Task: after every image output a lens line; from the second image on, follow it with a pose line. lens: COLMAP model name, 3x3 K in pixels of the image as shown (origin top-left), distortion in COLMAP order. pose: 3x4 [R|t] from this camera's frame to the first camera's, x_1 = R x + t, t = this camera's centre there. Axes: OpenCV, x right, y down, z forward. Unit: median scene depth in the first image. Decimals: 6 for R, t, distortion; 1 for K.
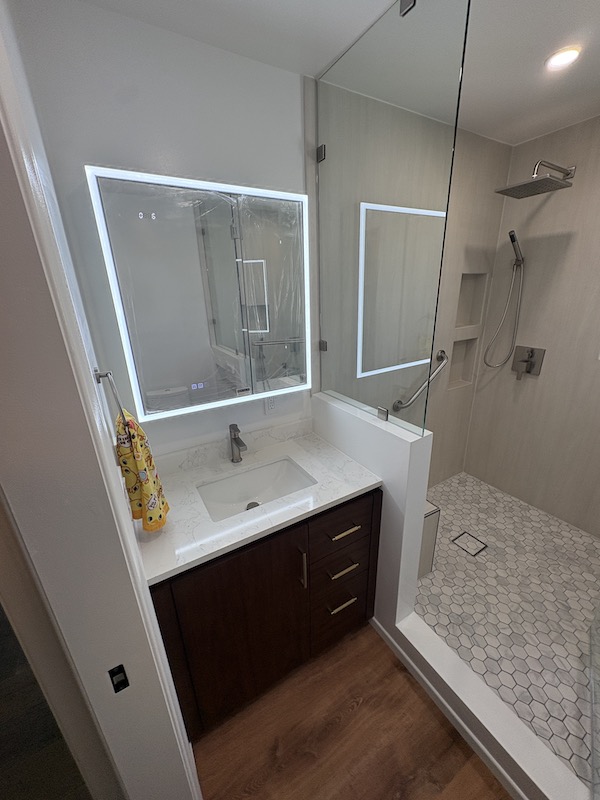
lens RADIAL K [[316.7, 0, 300.0], [0, 316.7, 400.0], [0, 0, 1]] dist [-0.000352, 0.000050]
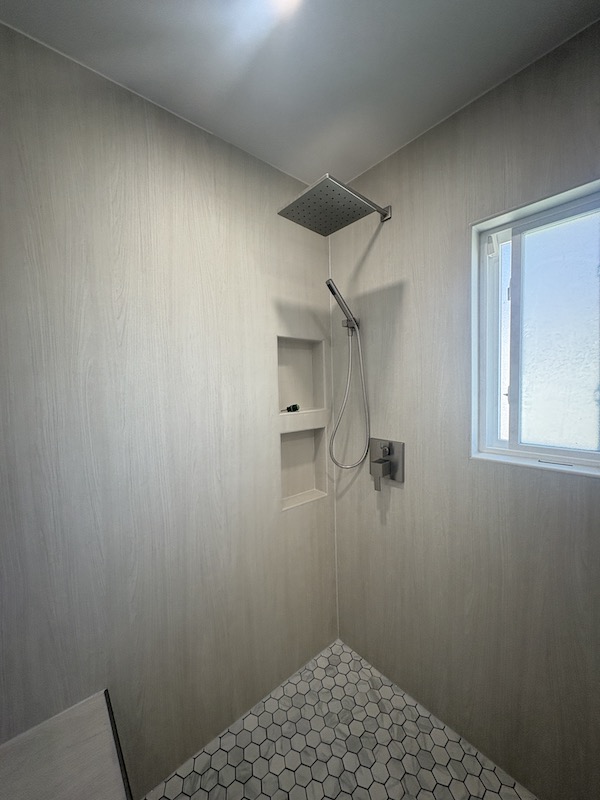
lens RADIAL K [[316.7, 0, 300.0], [0, 316.7, 400.0], [0, 0, 1]] dist [-0.000352, 0.000050]
pose [[0.985889, -0.005940, 0.167297, 0.483174], [0.053468, 0.958198, -0.281065, -0.075189], [-0.158634, 0.286044, 0.944994, 0.410495]]
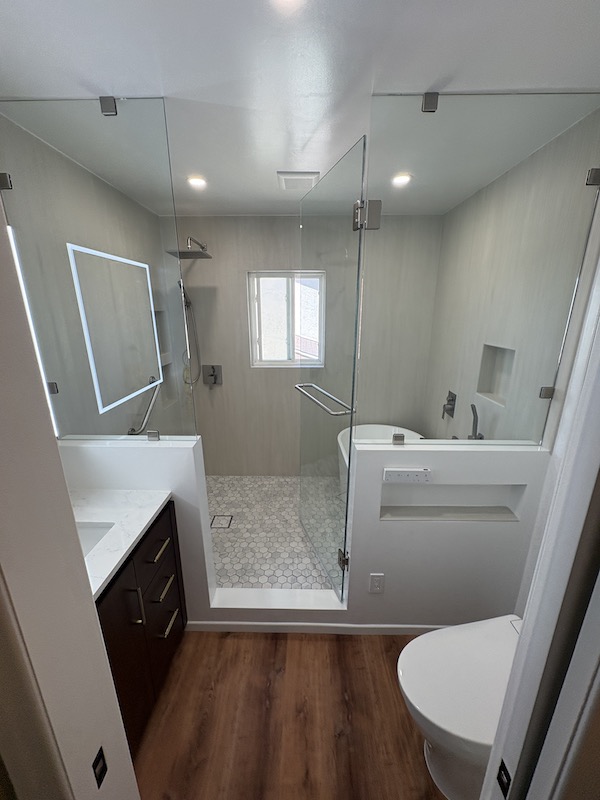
lens RADIAL K [[316.7, 0, 300.0], [0, 316.7, 400.0], [0, 0, 1]] dist [-0.000352, 0.000050]
pose [[0.525042, -0.201219, 0.826948, -0.257950], [0.268688, 0.961147, 0.063279, -0.006700], [-0.807551, 0.188966, 0.558707, -0.048193]]
